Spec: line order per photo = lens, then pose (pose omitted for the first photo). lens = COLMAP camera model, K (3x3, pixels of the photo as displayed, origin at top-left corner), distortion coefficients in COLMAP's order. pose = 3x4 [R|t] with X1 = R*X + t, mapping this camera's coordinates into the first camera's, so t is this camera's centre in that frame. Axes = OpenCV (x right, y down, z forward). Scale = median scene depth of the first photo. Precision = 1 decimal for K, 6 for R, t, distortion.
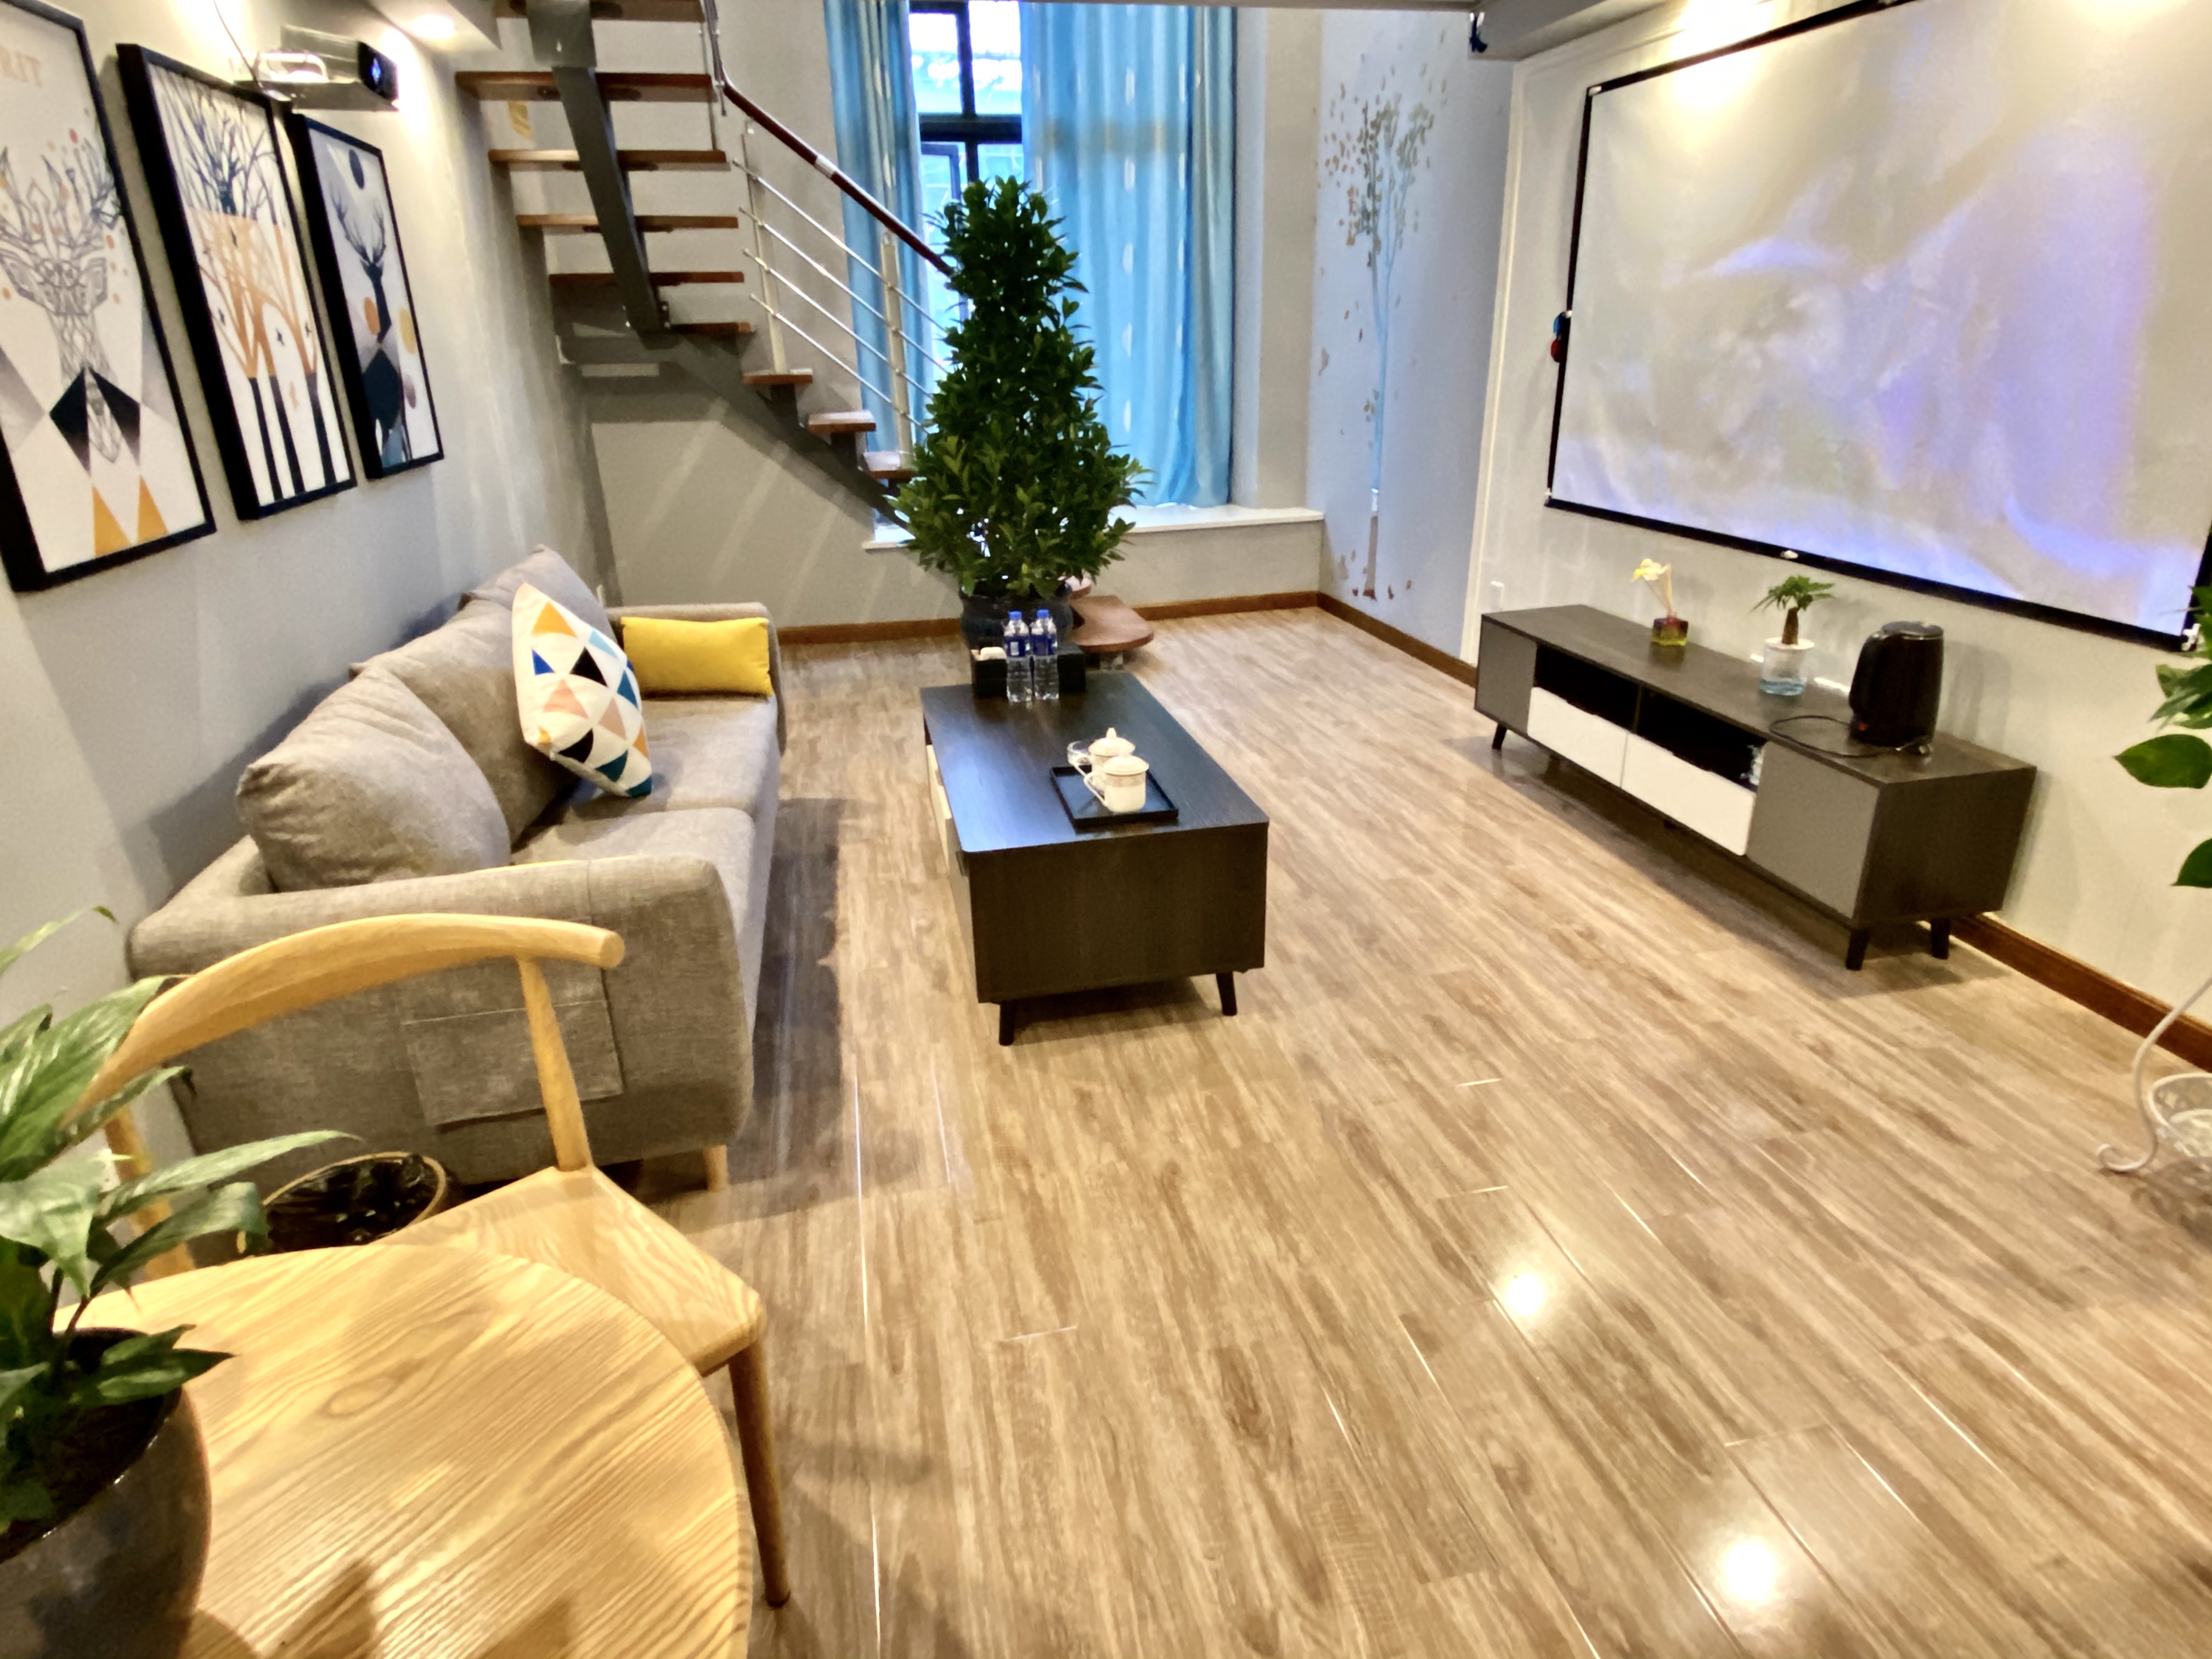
lens RADIAL K [[1237.5, 0, 1106.0], [0, 1237.5, 829.5], [0, 0, 1]] dist [0.062557, -0.062932]
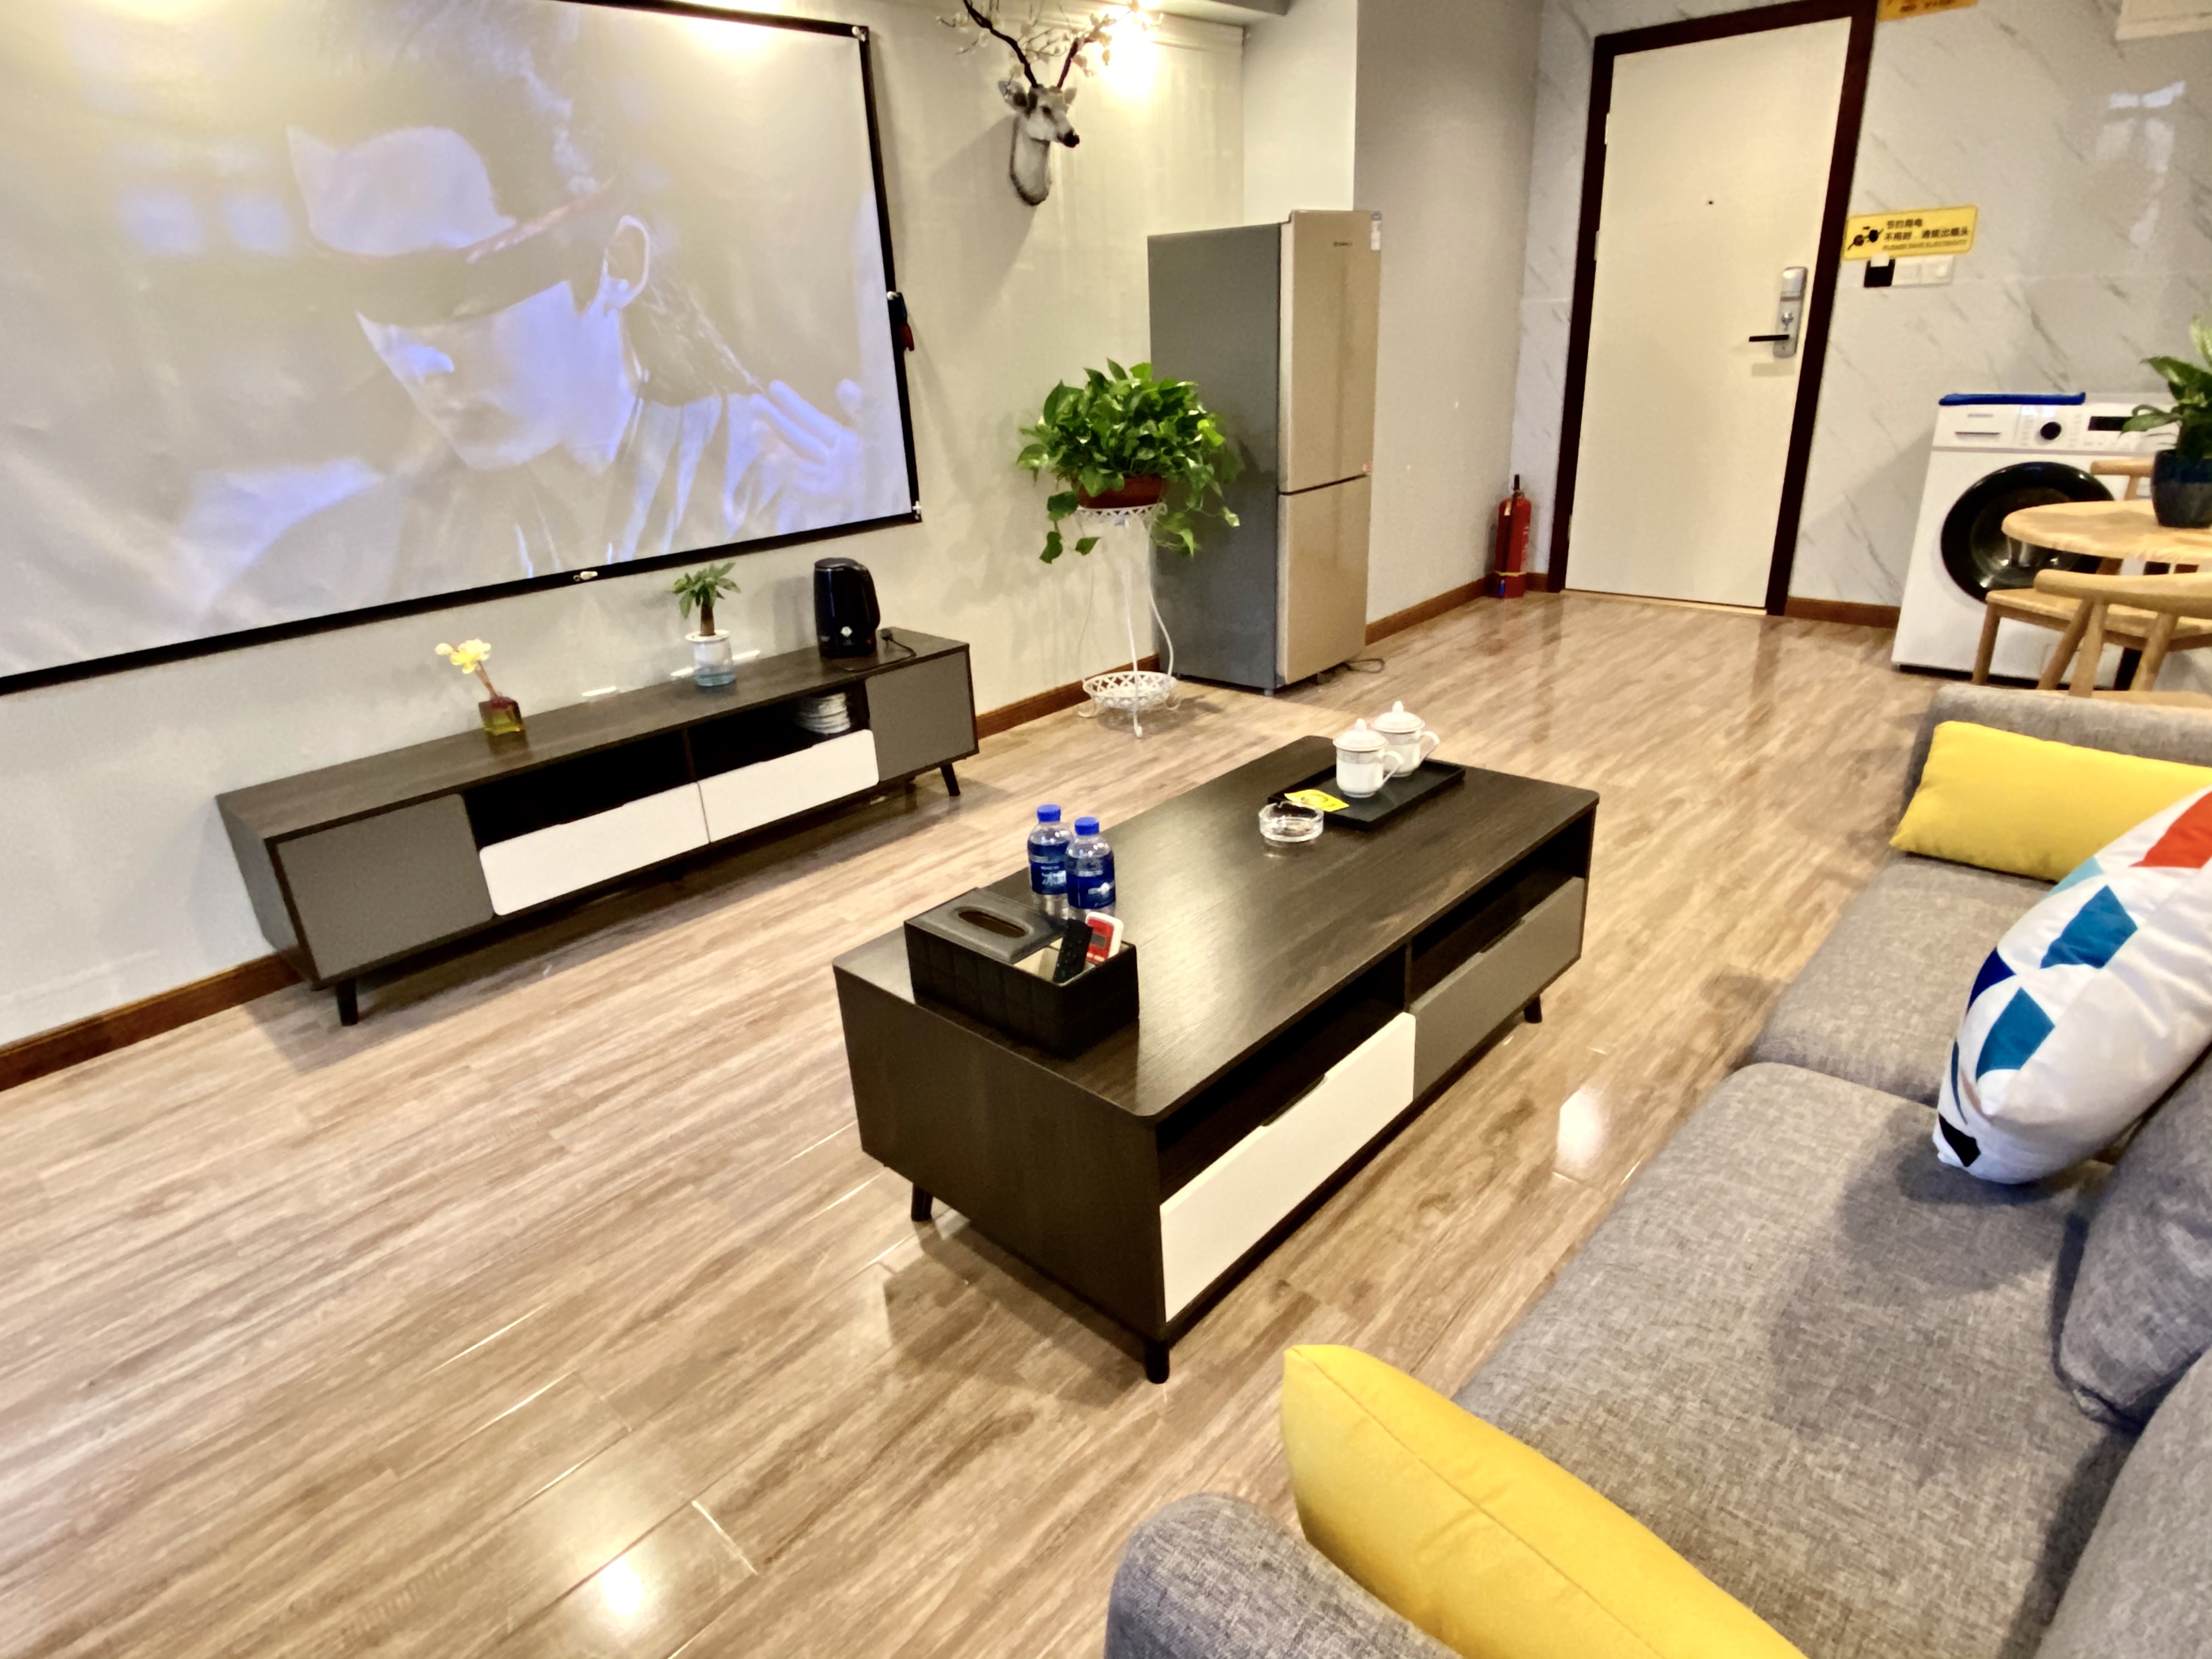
lens RADIAL K [[1237.5, 0, 1106.0], [0, 1237.5, 829.5], [0, 0, 1]] dist [0.062557, -0.062932]
pose [[-0.573797, -0.260942, 0.776316, -0.565370], [0.365706, 0.766505, 0.527948, -0.526933], [-0.732814, 0.586838, -0.344390, 1.423893]]
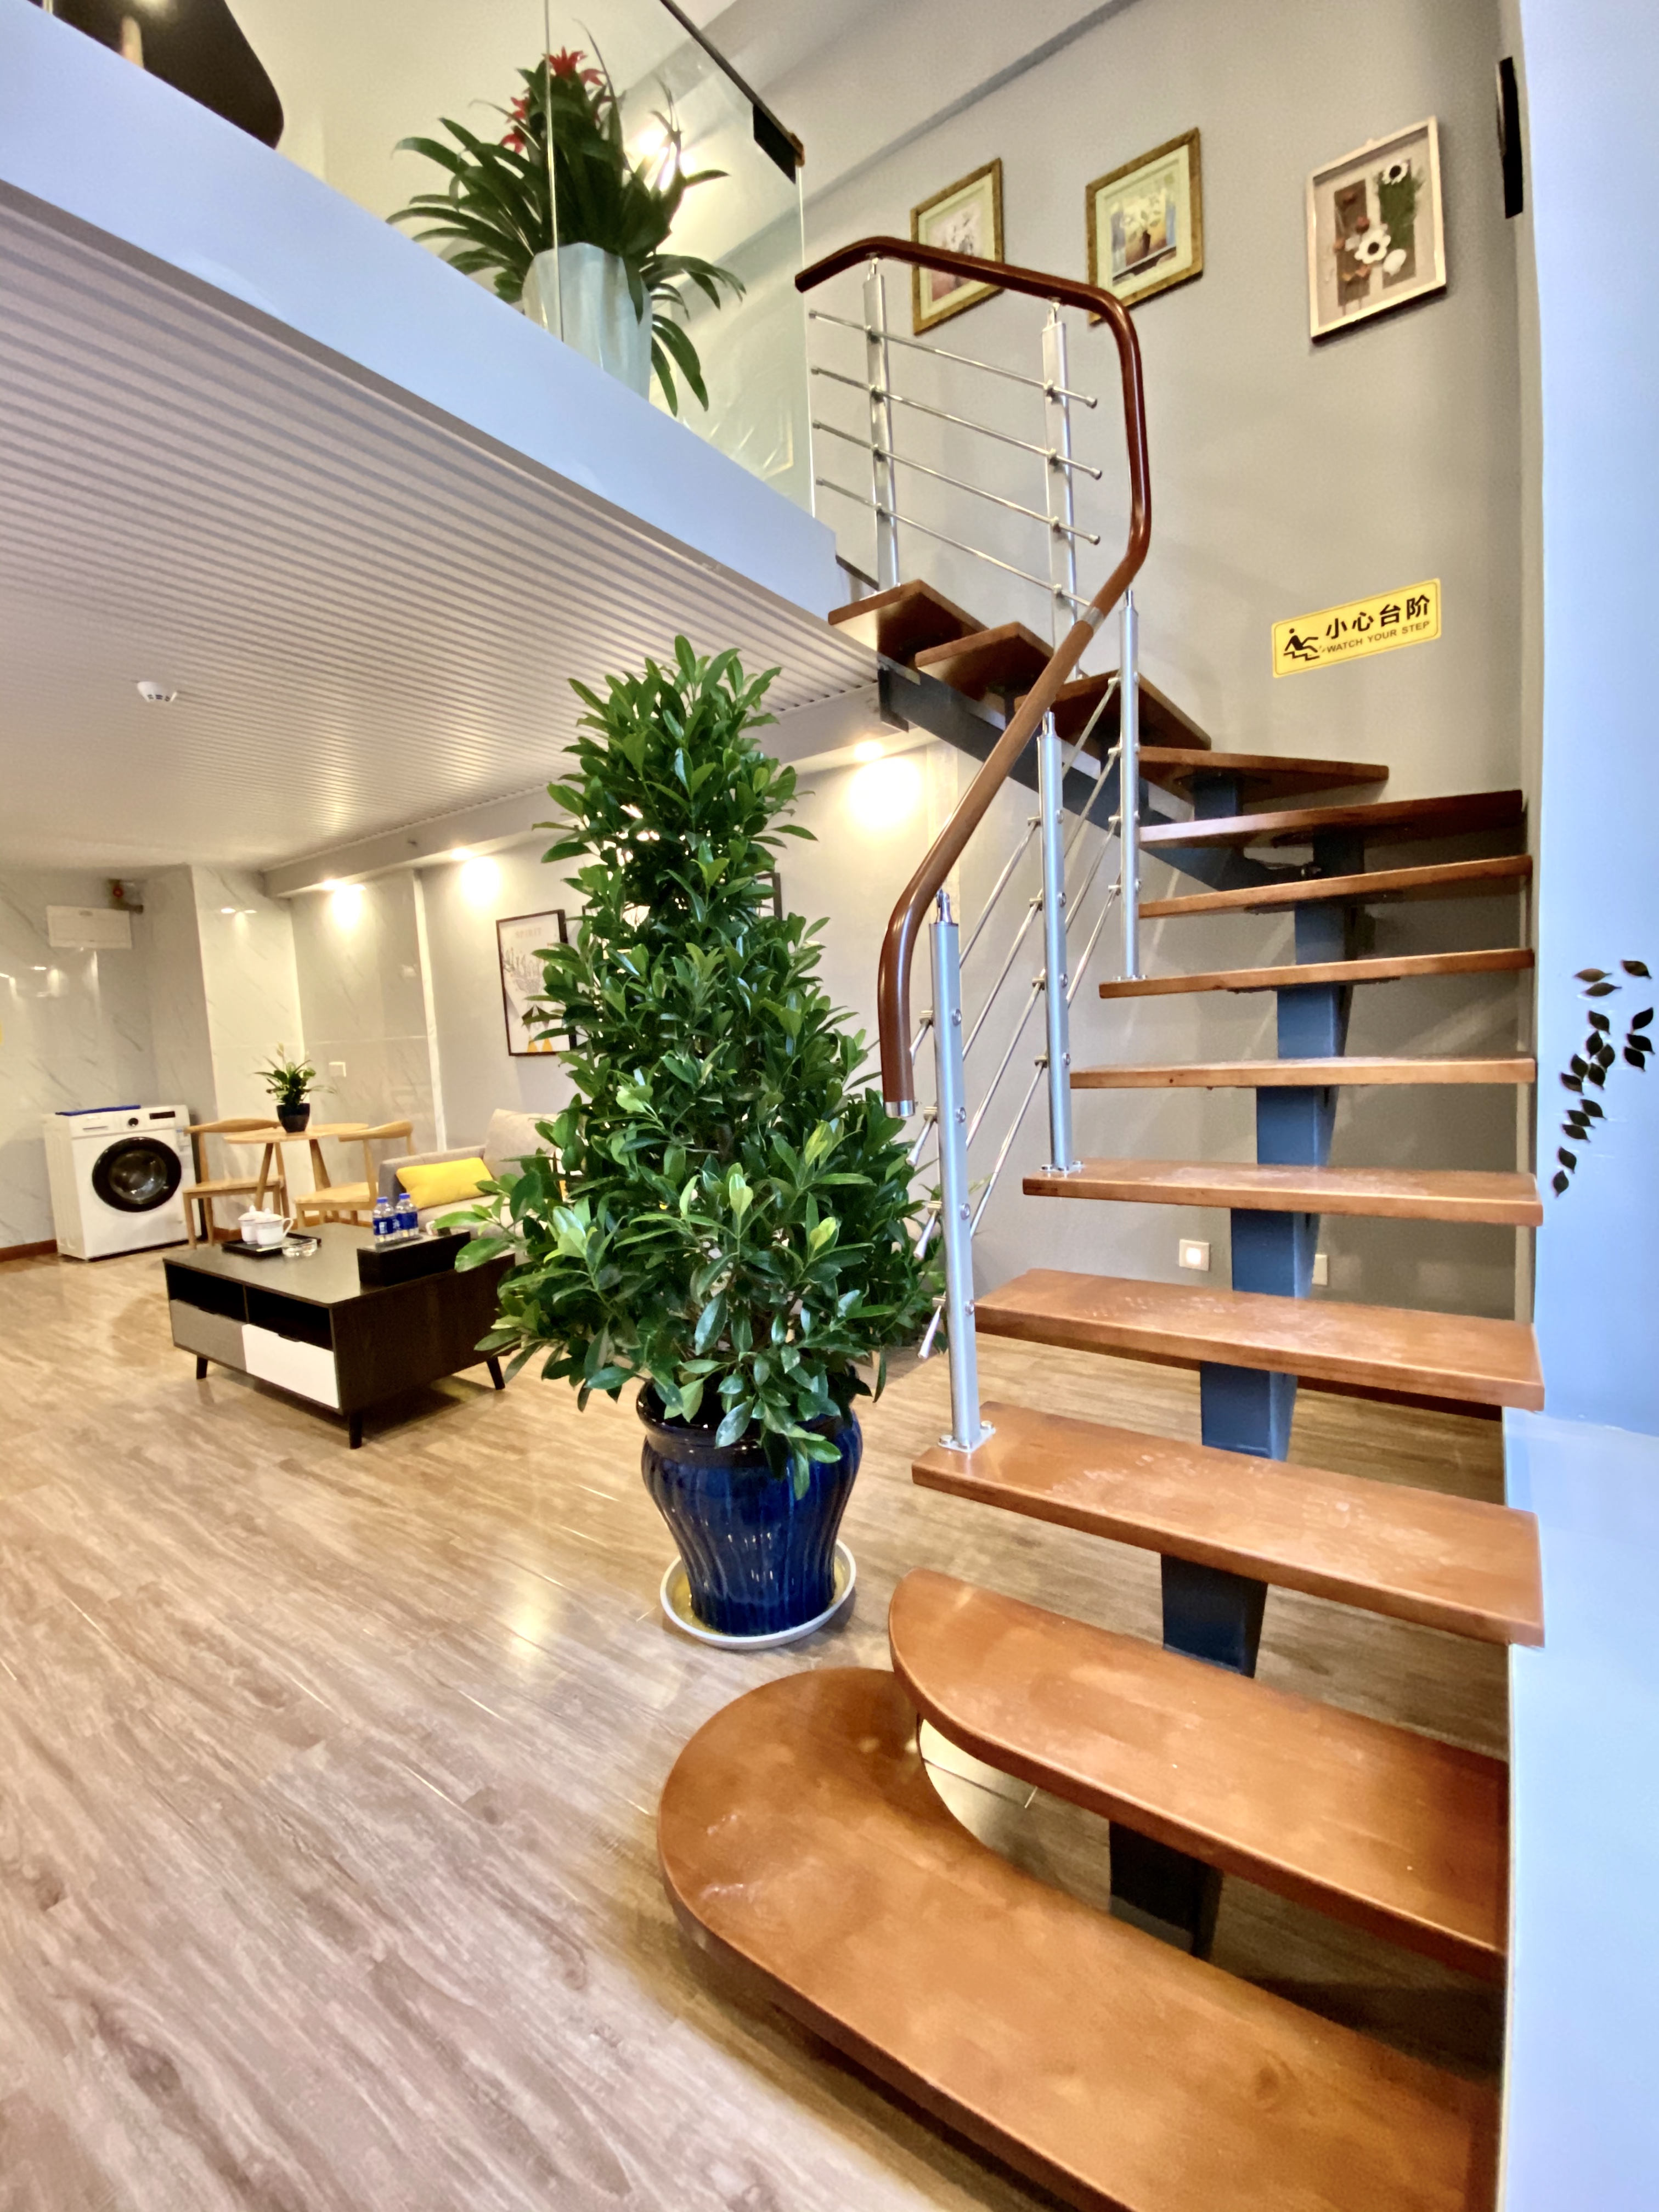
lens RADIAL K [[903.1, 0, 829.5], [0, 903.1, 1106.0], [0, 0, 1]] dist [0.001518, 0.000180]
pose [[-0.731389, 0.121319, -0.671082, 0.261515], [-0.192130, 0.907532, 0.373460, -0.847062], [0.654336, 0.402079, -0.640450, 2.246098]]
